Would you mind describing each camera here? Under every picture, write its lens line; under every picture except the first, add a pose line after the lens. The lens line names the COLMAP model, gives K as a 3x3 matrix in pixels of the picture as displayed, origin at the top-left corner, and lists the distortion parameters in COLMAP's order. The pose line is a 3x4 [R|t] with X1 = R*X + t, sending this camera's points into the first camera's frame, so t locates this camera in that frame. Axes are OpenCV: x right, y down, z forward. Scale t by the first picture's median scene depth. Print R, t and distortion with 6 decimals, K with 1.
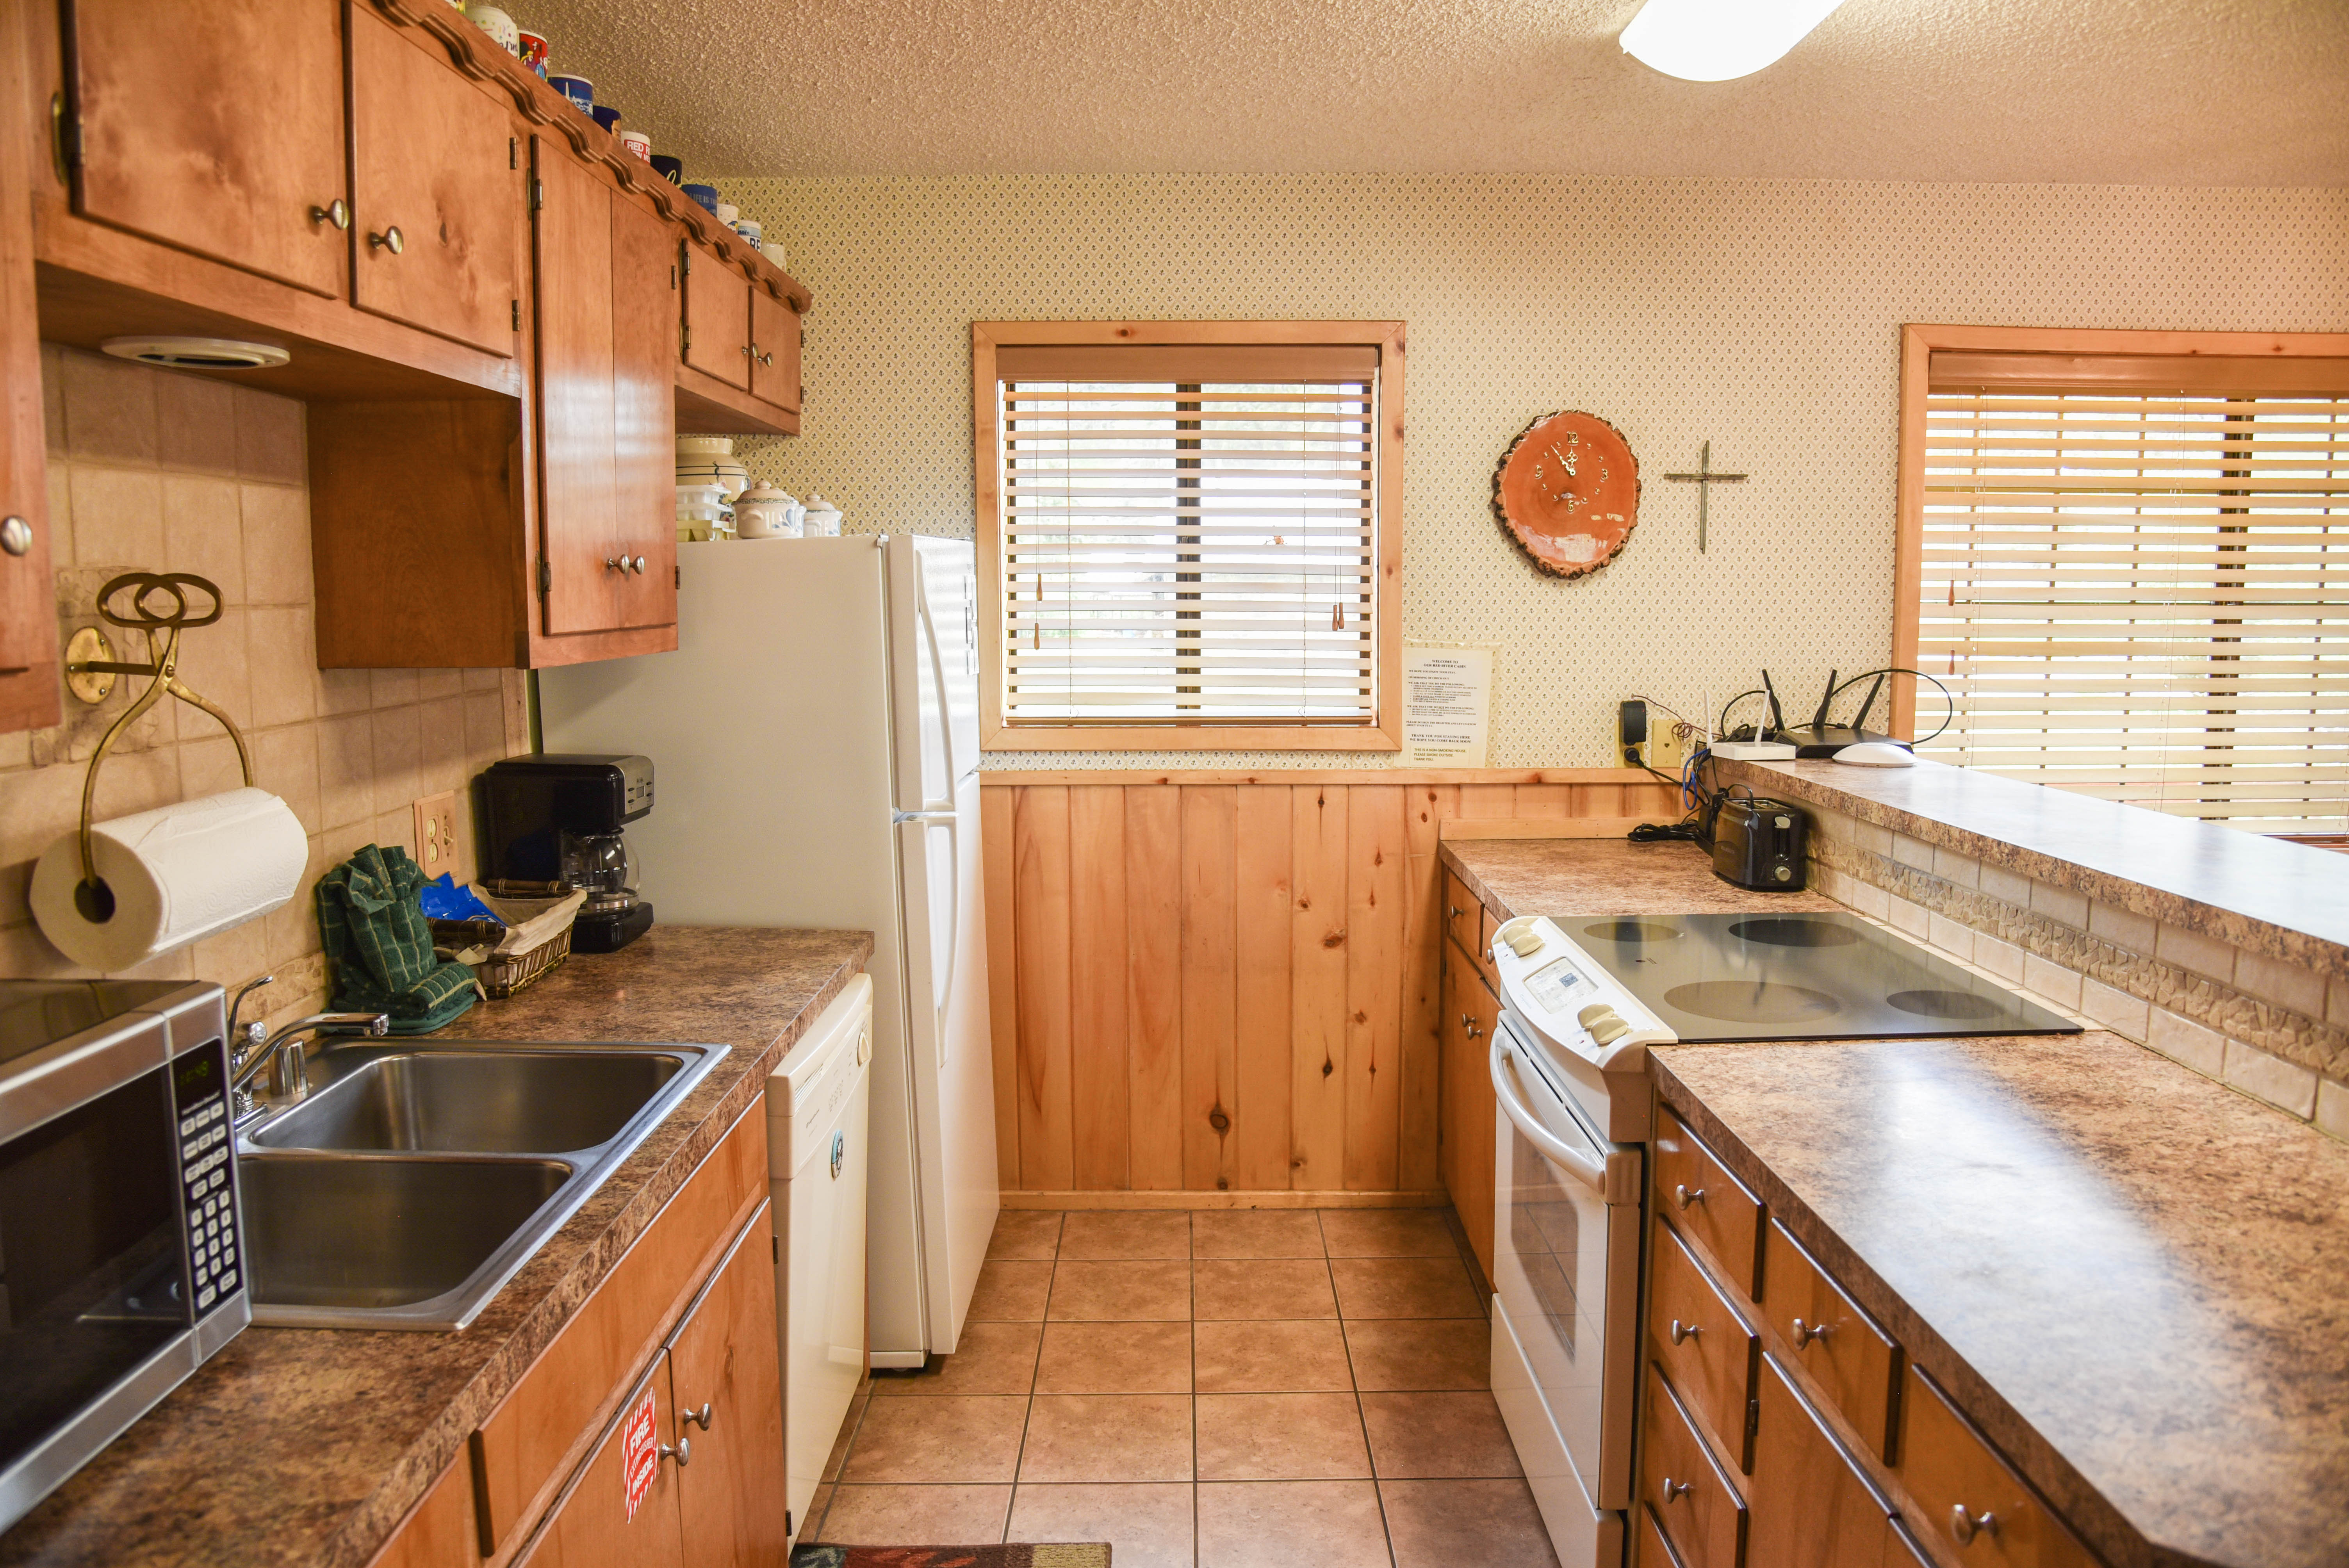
lens RADIAL K [[1598.8, 0, 1169.2], [0, 1598.8, 781.3], [0, 0, 1]] dist [-0.116129, 0.064548]
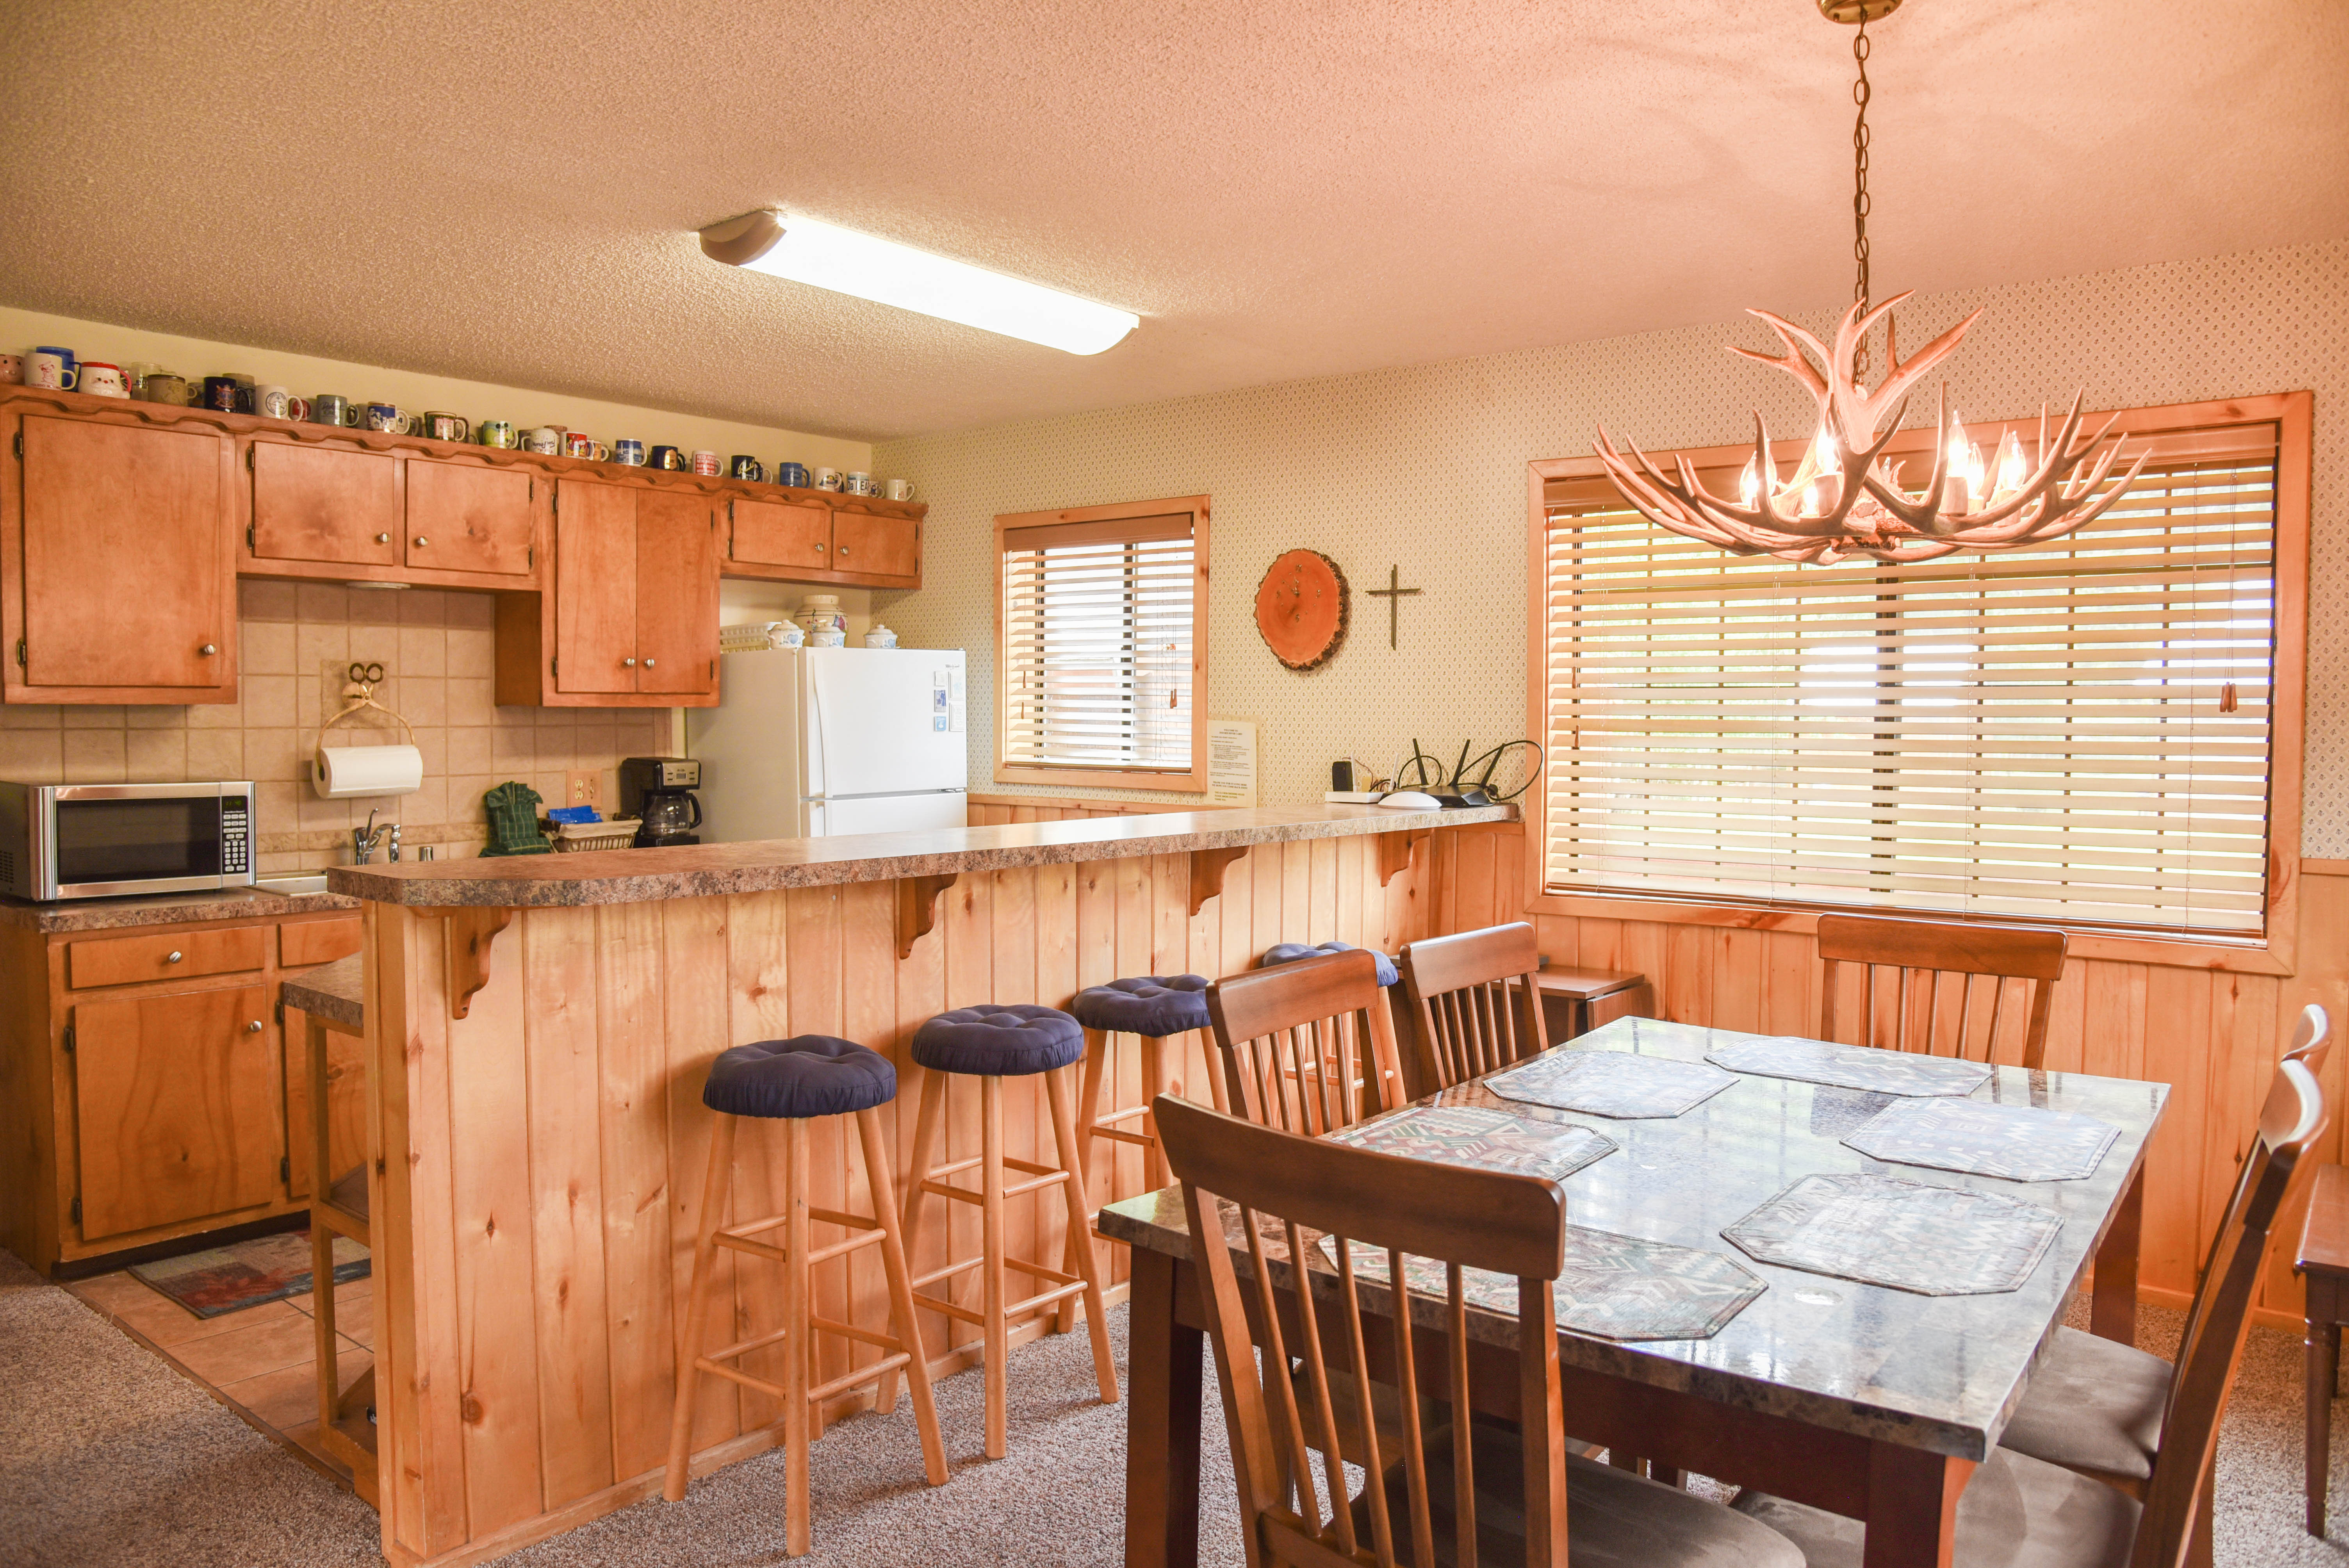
lens RADIAL K [[1598.8, 0, 1169.2], [0, 1598.8, 781.3], [0, 0, 1]] dist [-0.116129, 0.064548]
pose [[0.785249, 0.035693, -0.618151, 1.020056], [-0.083153, 0.995373, -0.048156, 0.042908], [0.613572, 0.089216, 0.784583, -0.142342]]
